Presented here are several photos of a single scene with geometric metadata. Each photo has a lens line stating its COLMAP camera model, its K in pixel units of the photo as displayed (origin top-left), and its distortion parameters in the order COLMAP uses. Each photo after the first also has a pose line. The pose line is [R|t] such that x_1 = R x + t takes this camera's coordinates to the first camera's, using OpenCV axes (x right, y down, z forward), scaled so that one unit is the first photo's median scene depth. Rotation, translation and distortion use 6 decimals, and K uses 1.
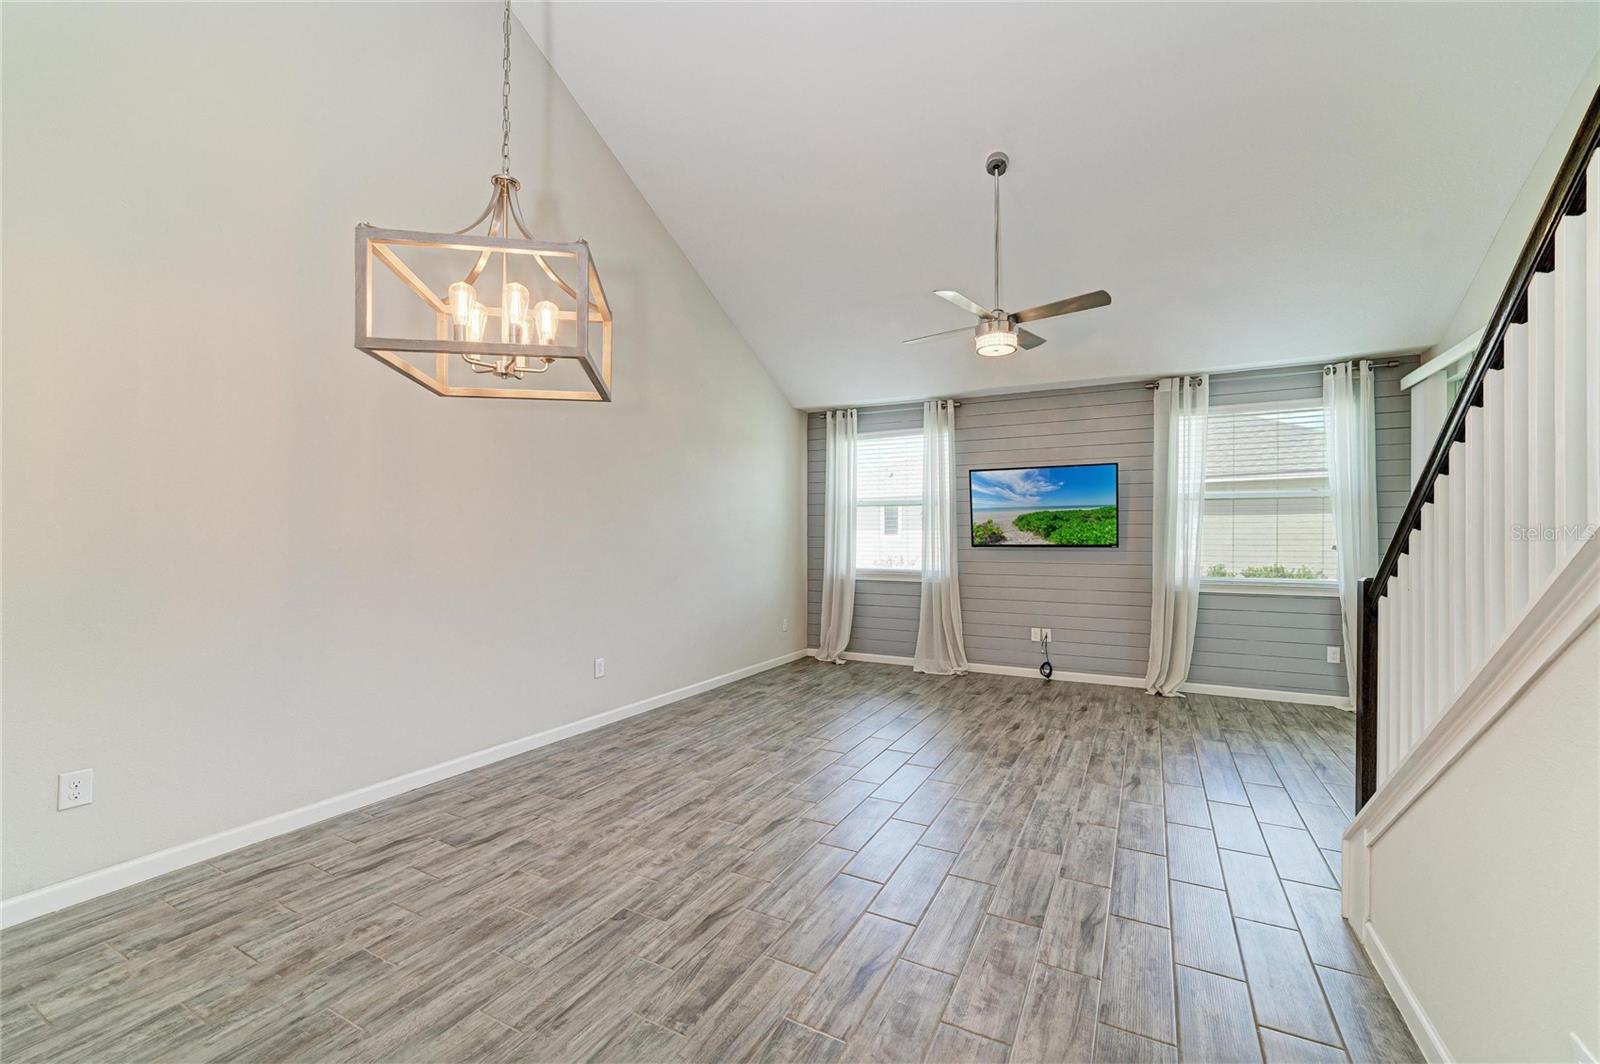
lens RADIAL K [[648.7, 0, 805.4], [0, 648.7, 538.5], [0, 0, 1]] dist [-0.021928, 0.011264]
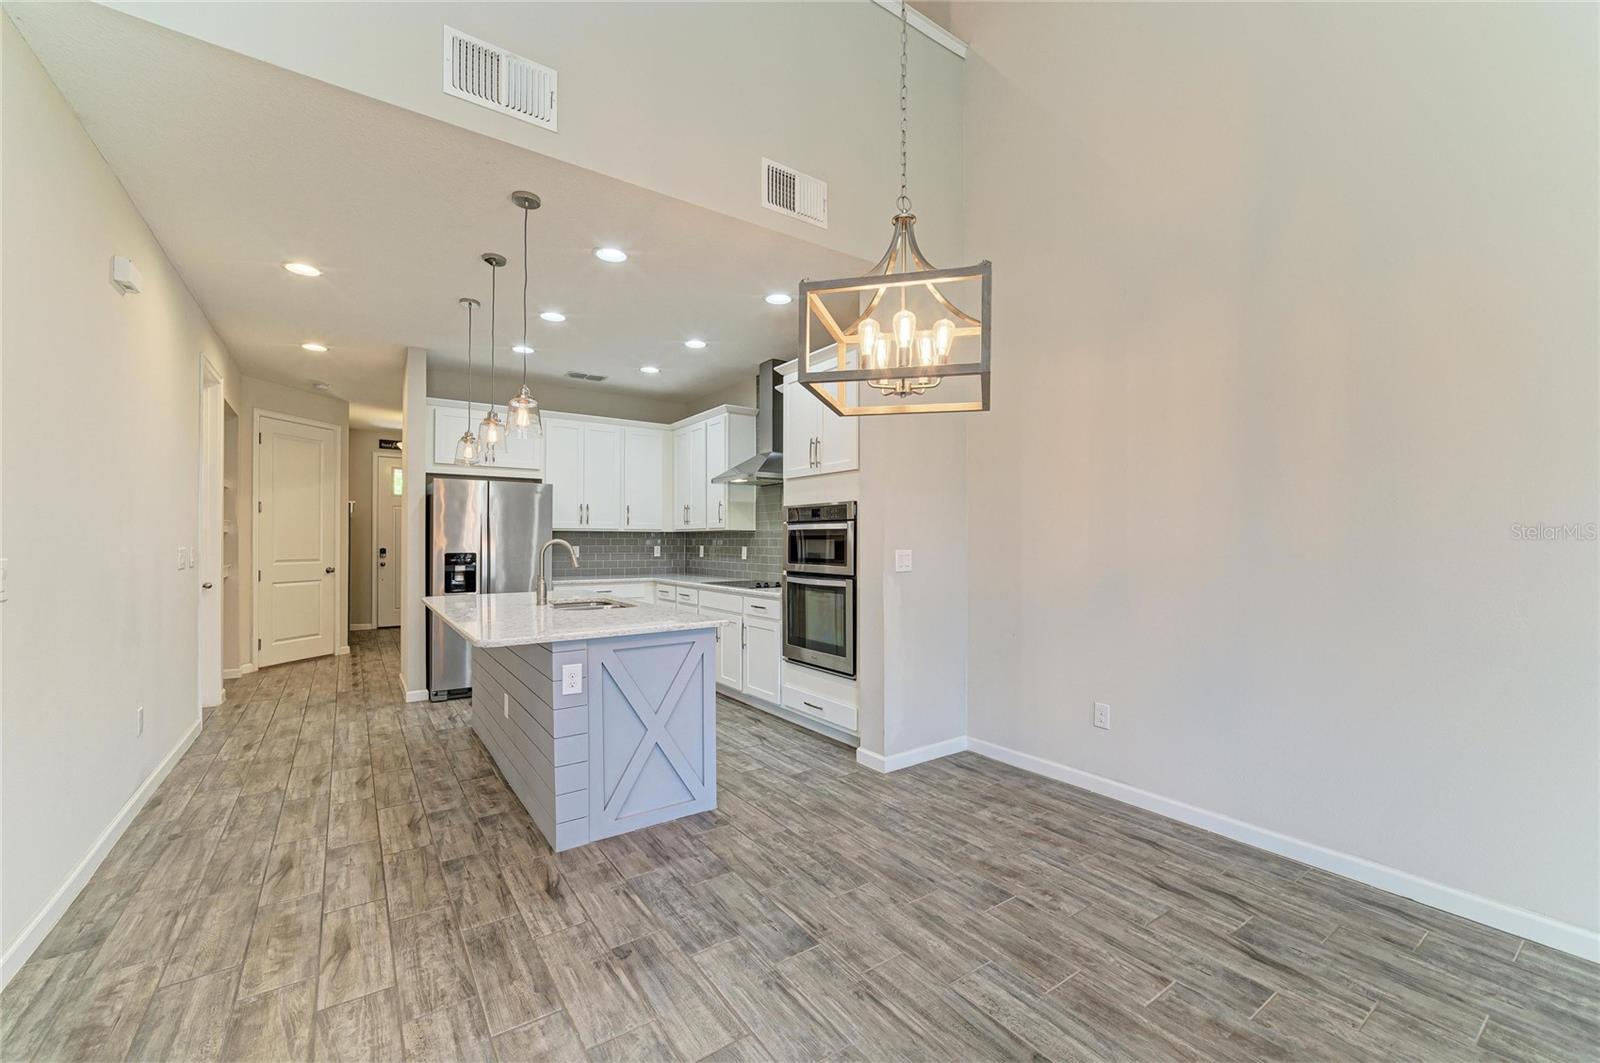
lens RADIAL K [[648.7, 0, 805.4], [0, 648.7, 538.0], [0, 0, 1]] dist [-0.021928, 0.011264]
pose [[-0.447082, -0.006908, -0.894466, 0.211836], [-0.002671, 0.999976, -0.006388, 0.000079], [0.894489, -0.000467, -0.447090, 0.475279]]
